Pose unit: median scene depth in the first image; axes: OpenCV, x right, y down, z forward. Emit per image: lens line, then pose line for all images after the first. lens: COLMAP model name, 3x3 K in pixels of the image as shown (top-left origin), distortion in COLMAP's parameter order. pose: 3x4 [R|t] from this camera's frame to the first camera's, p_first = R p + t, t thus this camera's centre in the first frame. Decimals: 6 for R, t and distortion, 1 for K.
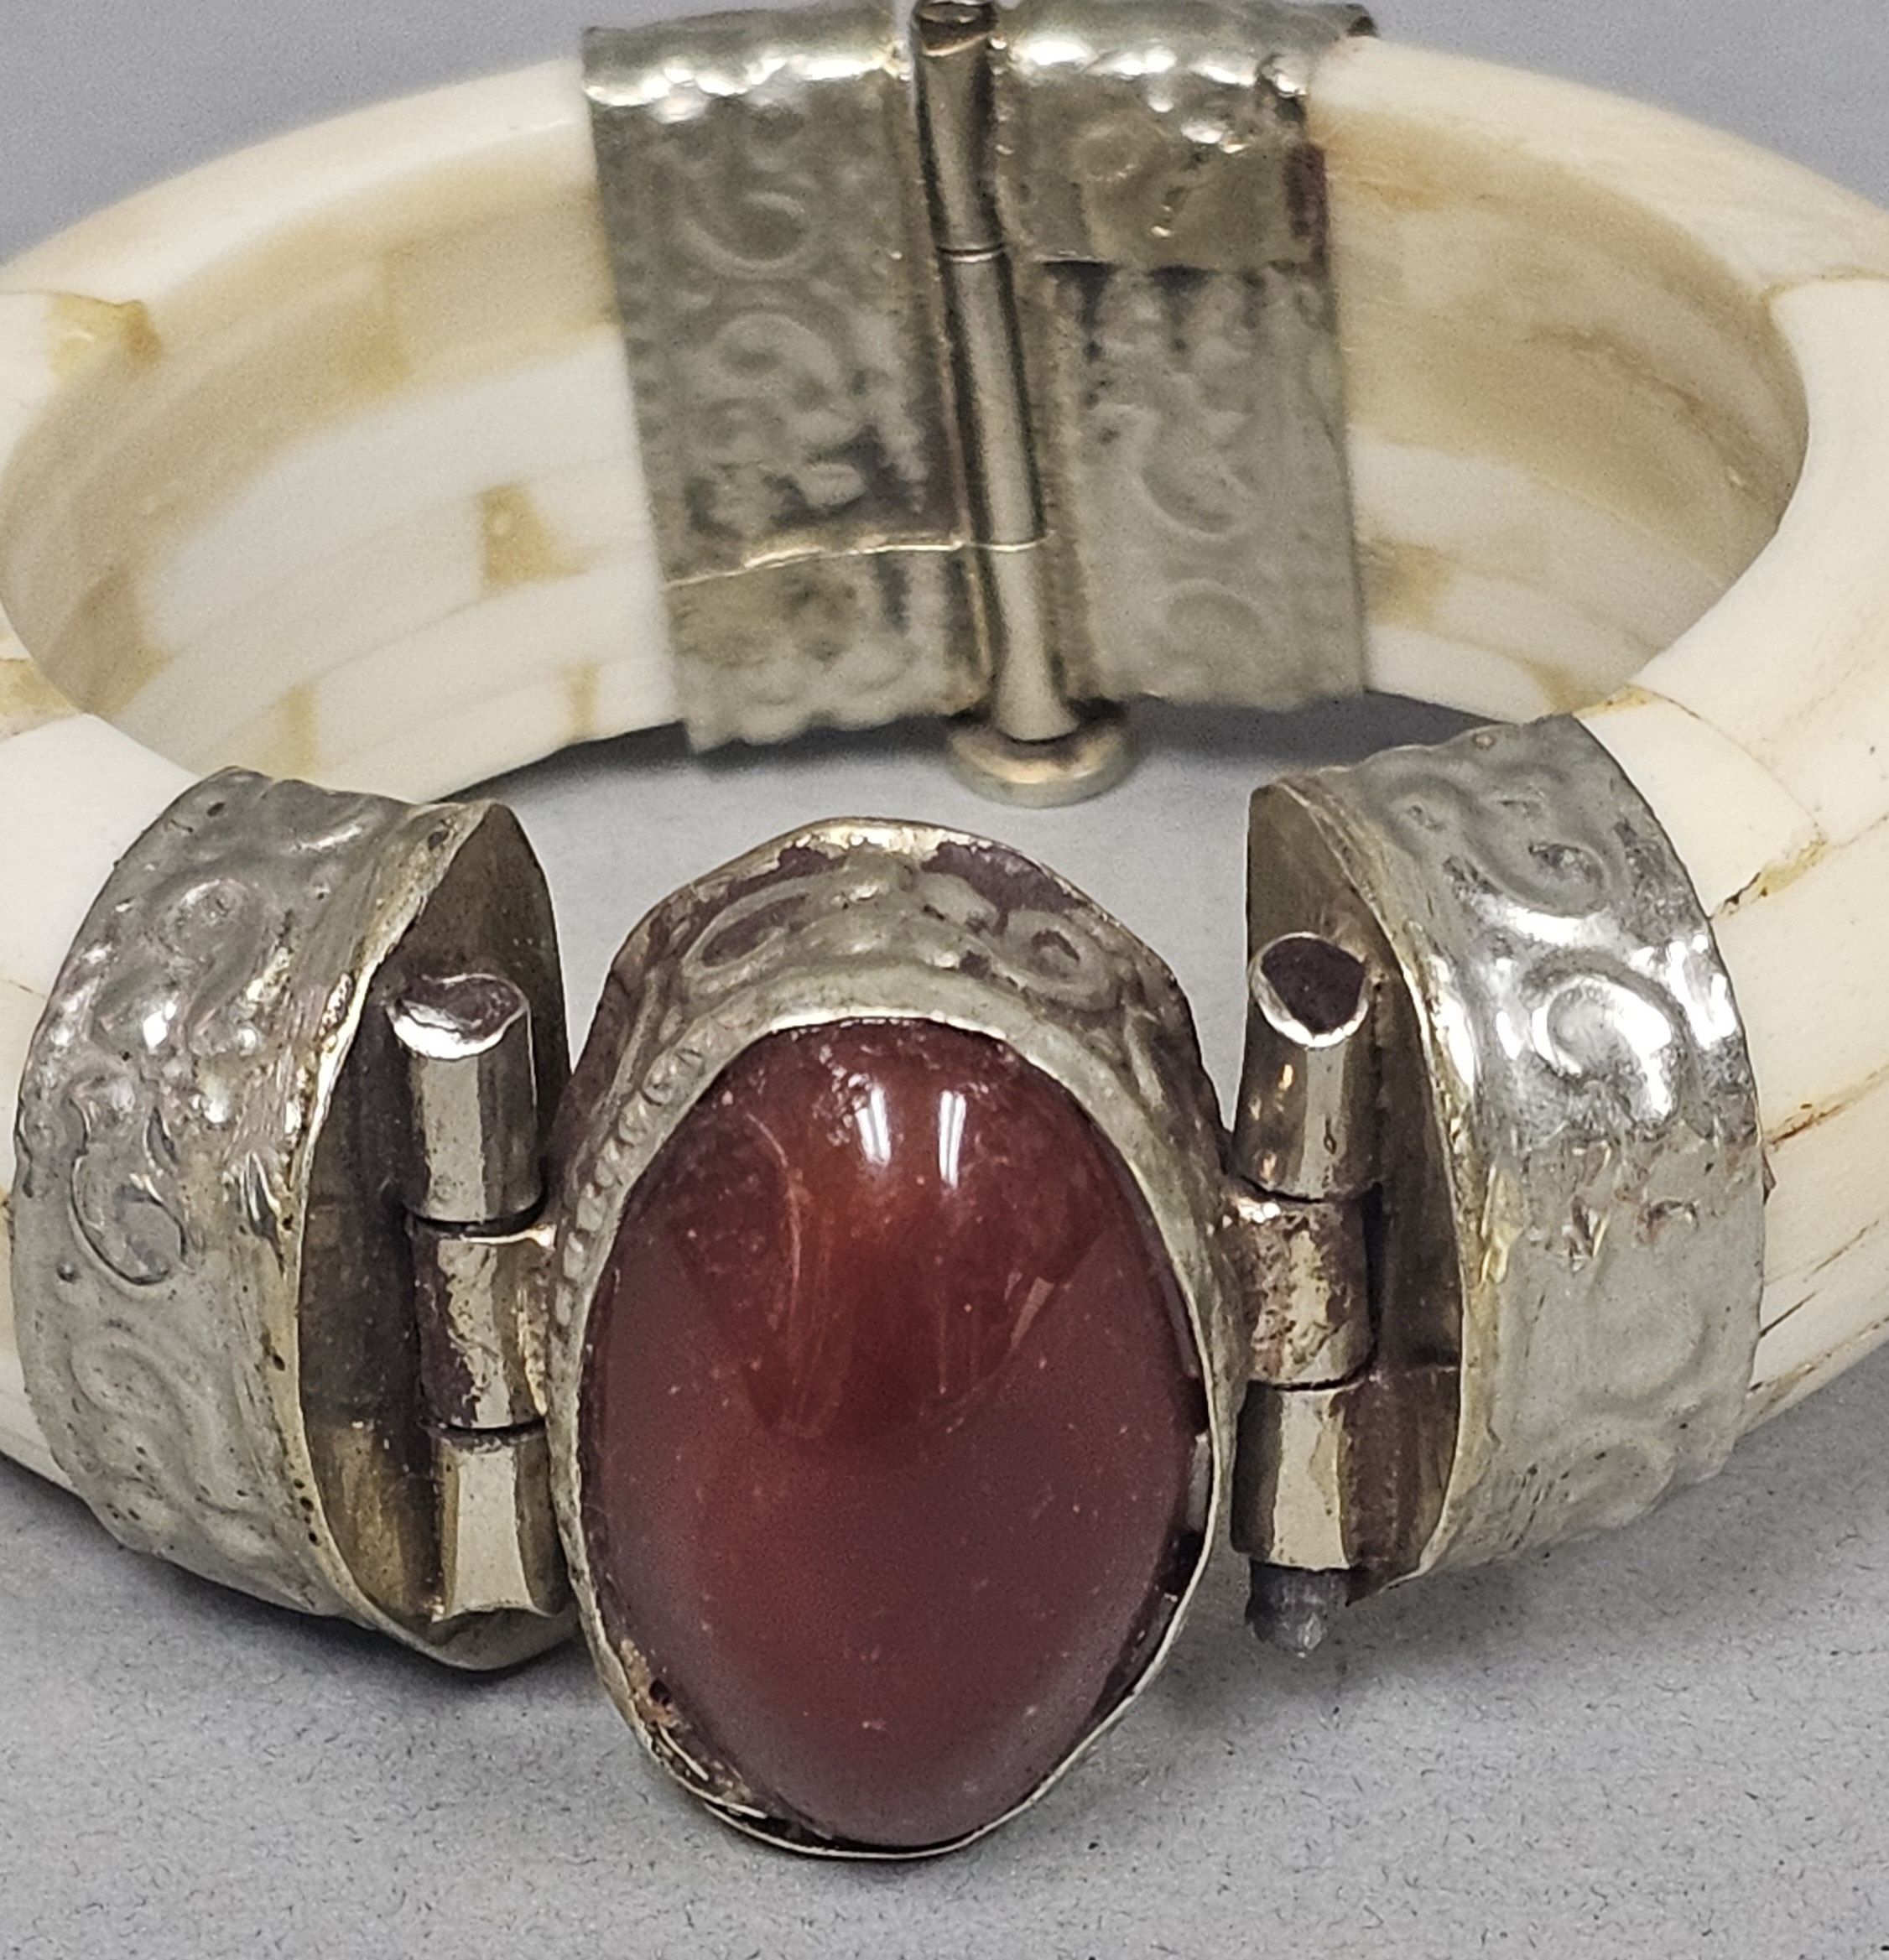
lens RADIAL K [[2629.1, 0, 950.1], [0, 2629.1, 976.2], [0, 0, 1]] dist [0.036627, 0.000000]
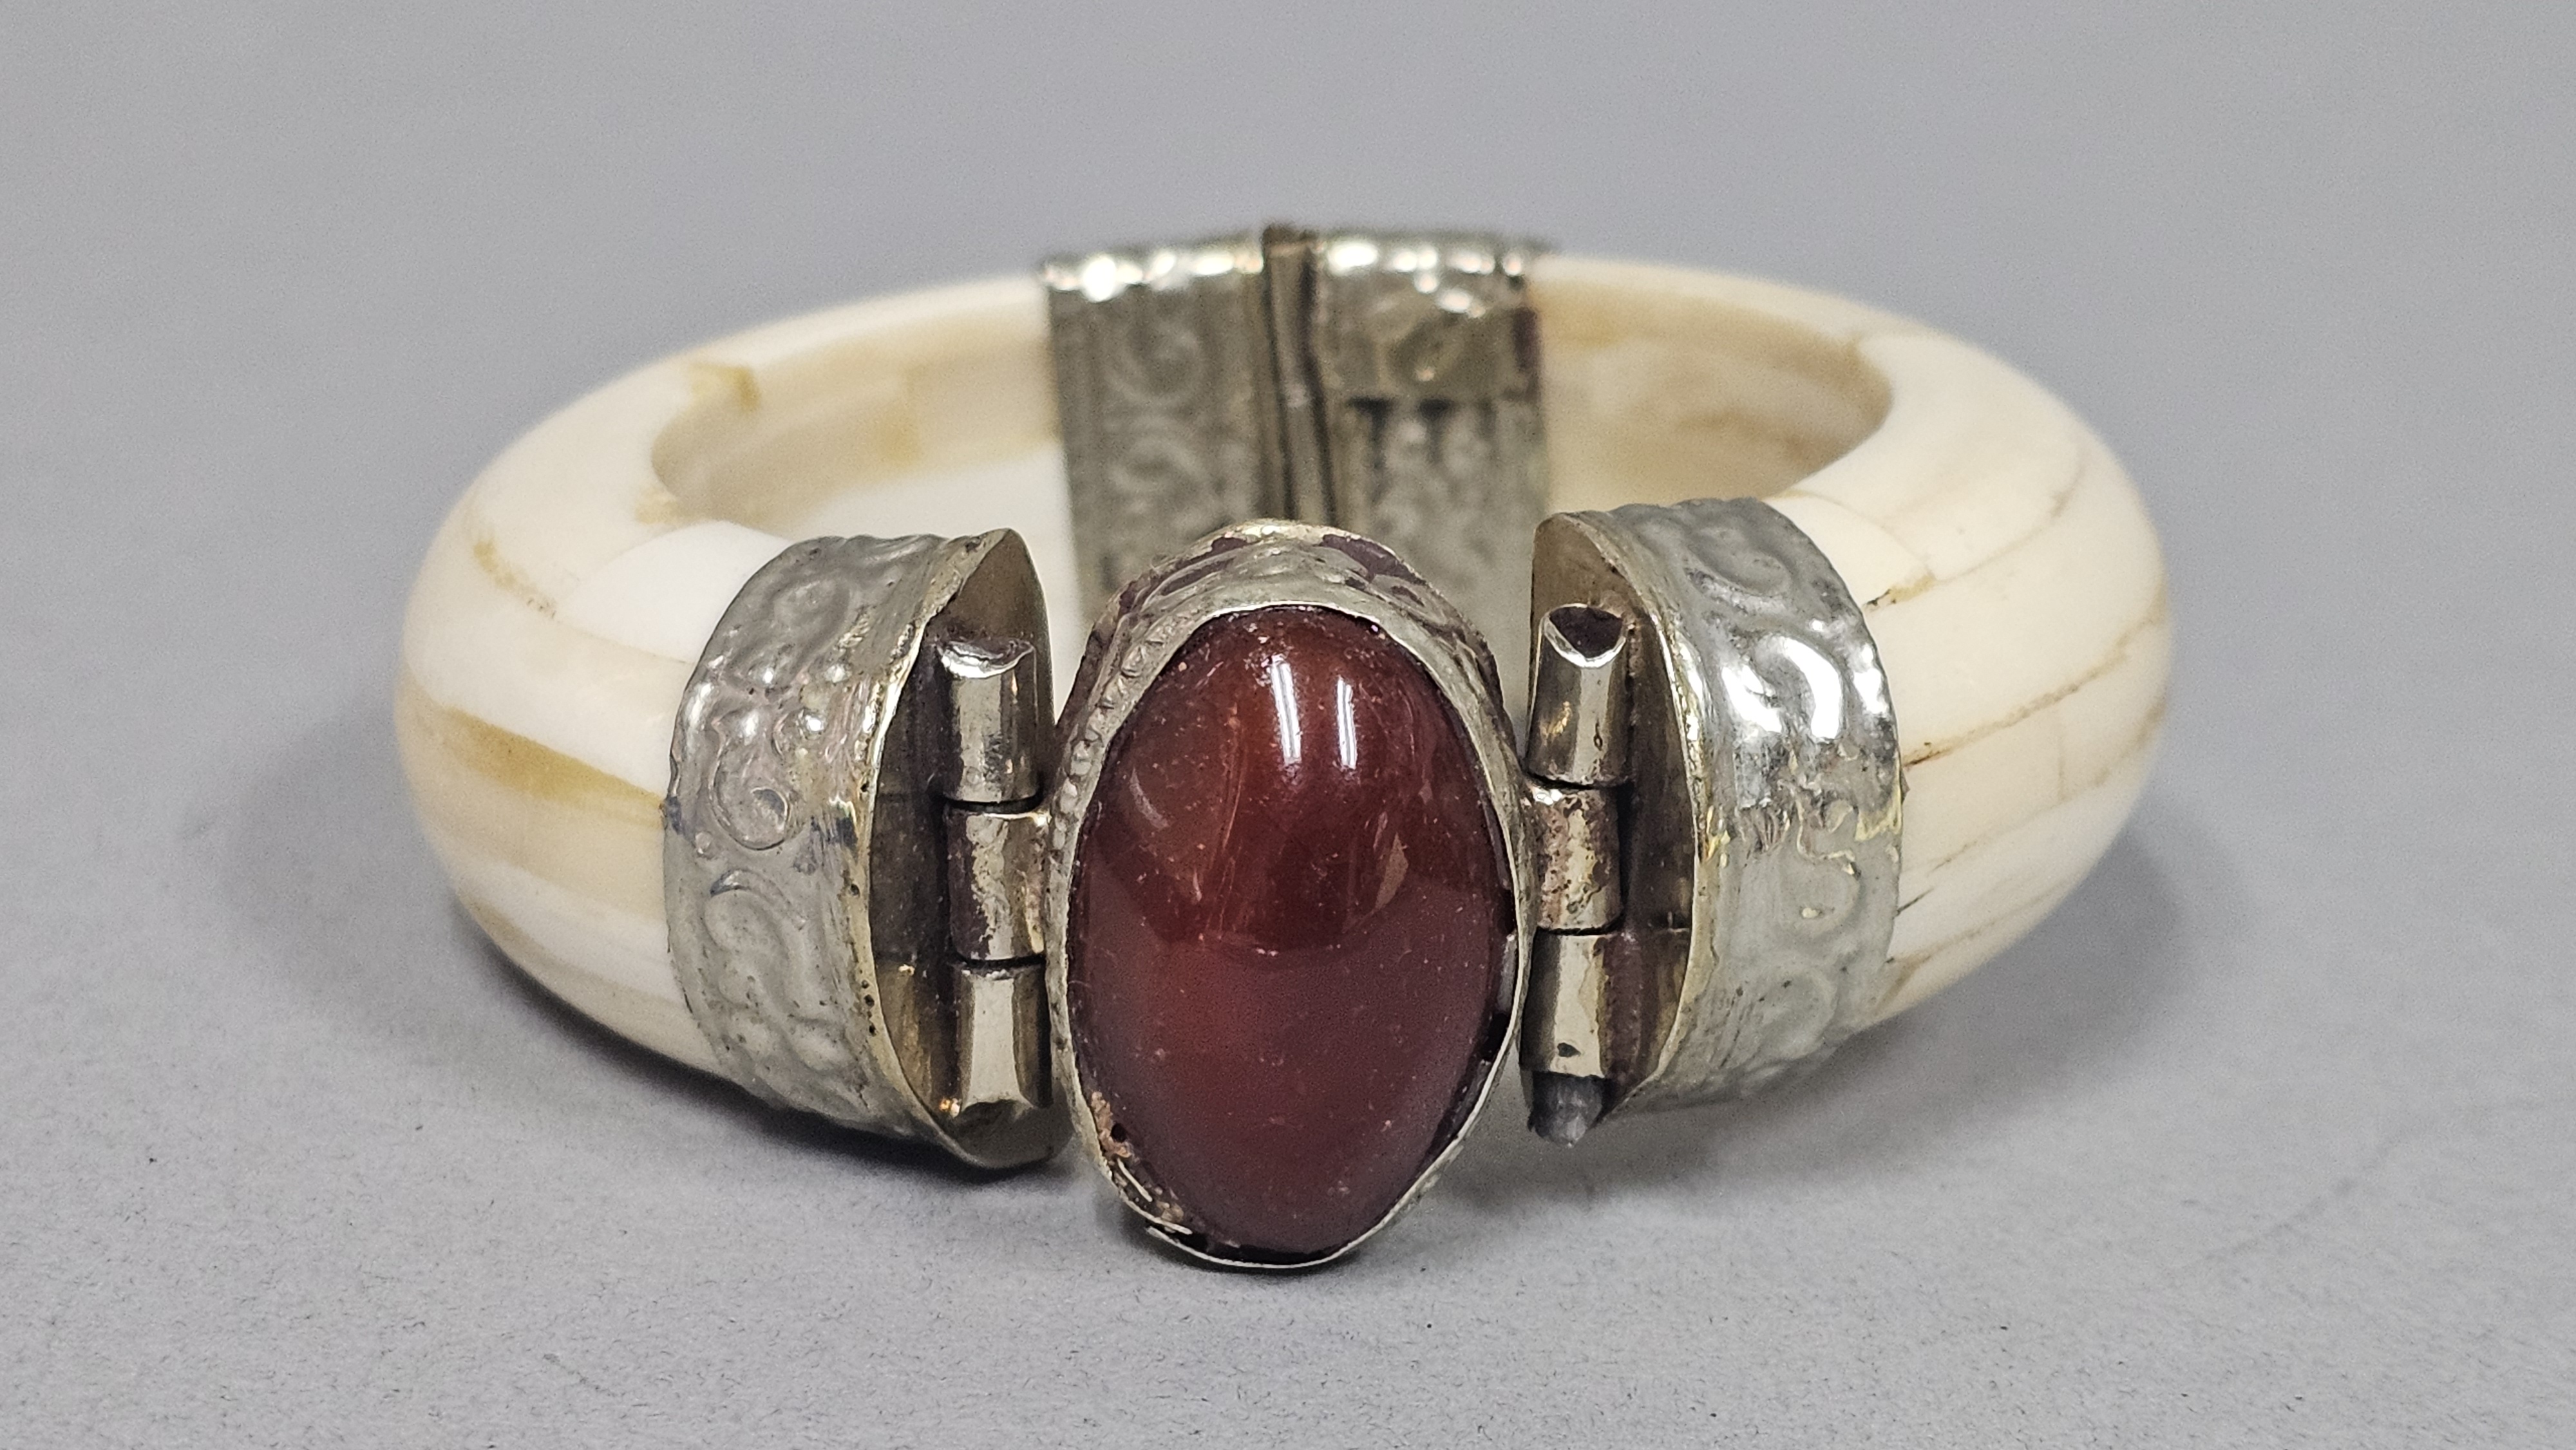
lens RADIAL K [[1795.4, 0, 1272.5], [0, 1795.4, 734.4], [0, 0, 1]] dist [0.044436, 0.003418]
pose [[0.999933, 0.010752, -0.004261, -0.025903], [-0.011054, 0.996834, -0.078740, 0.131106], [0.003401, 0.078782, 0.996886, 0.030127]]
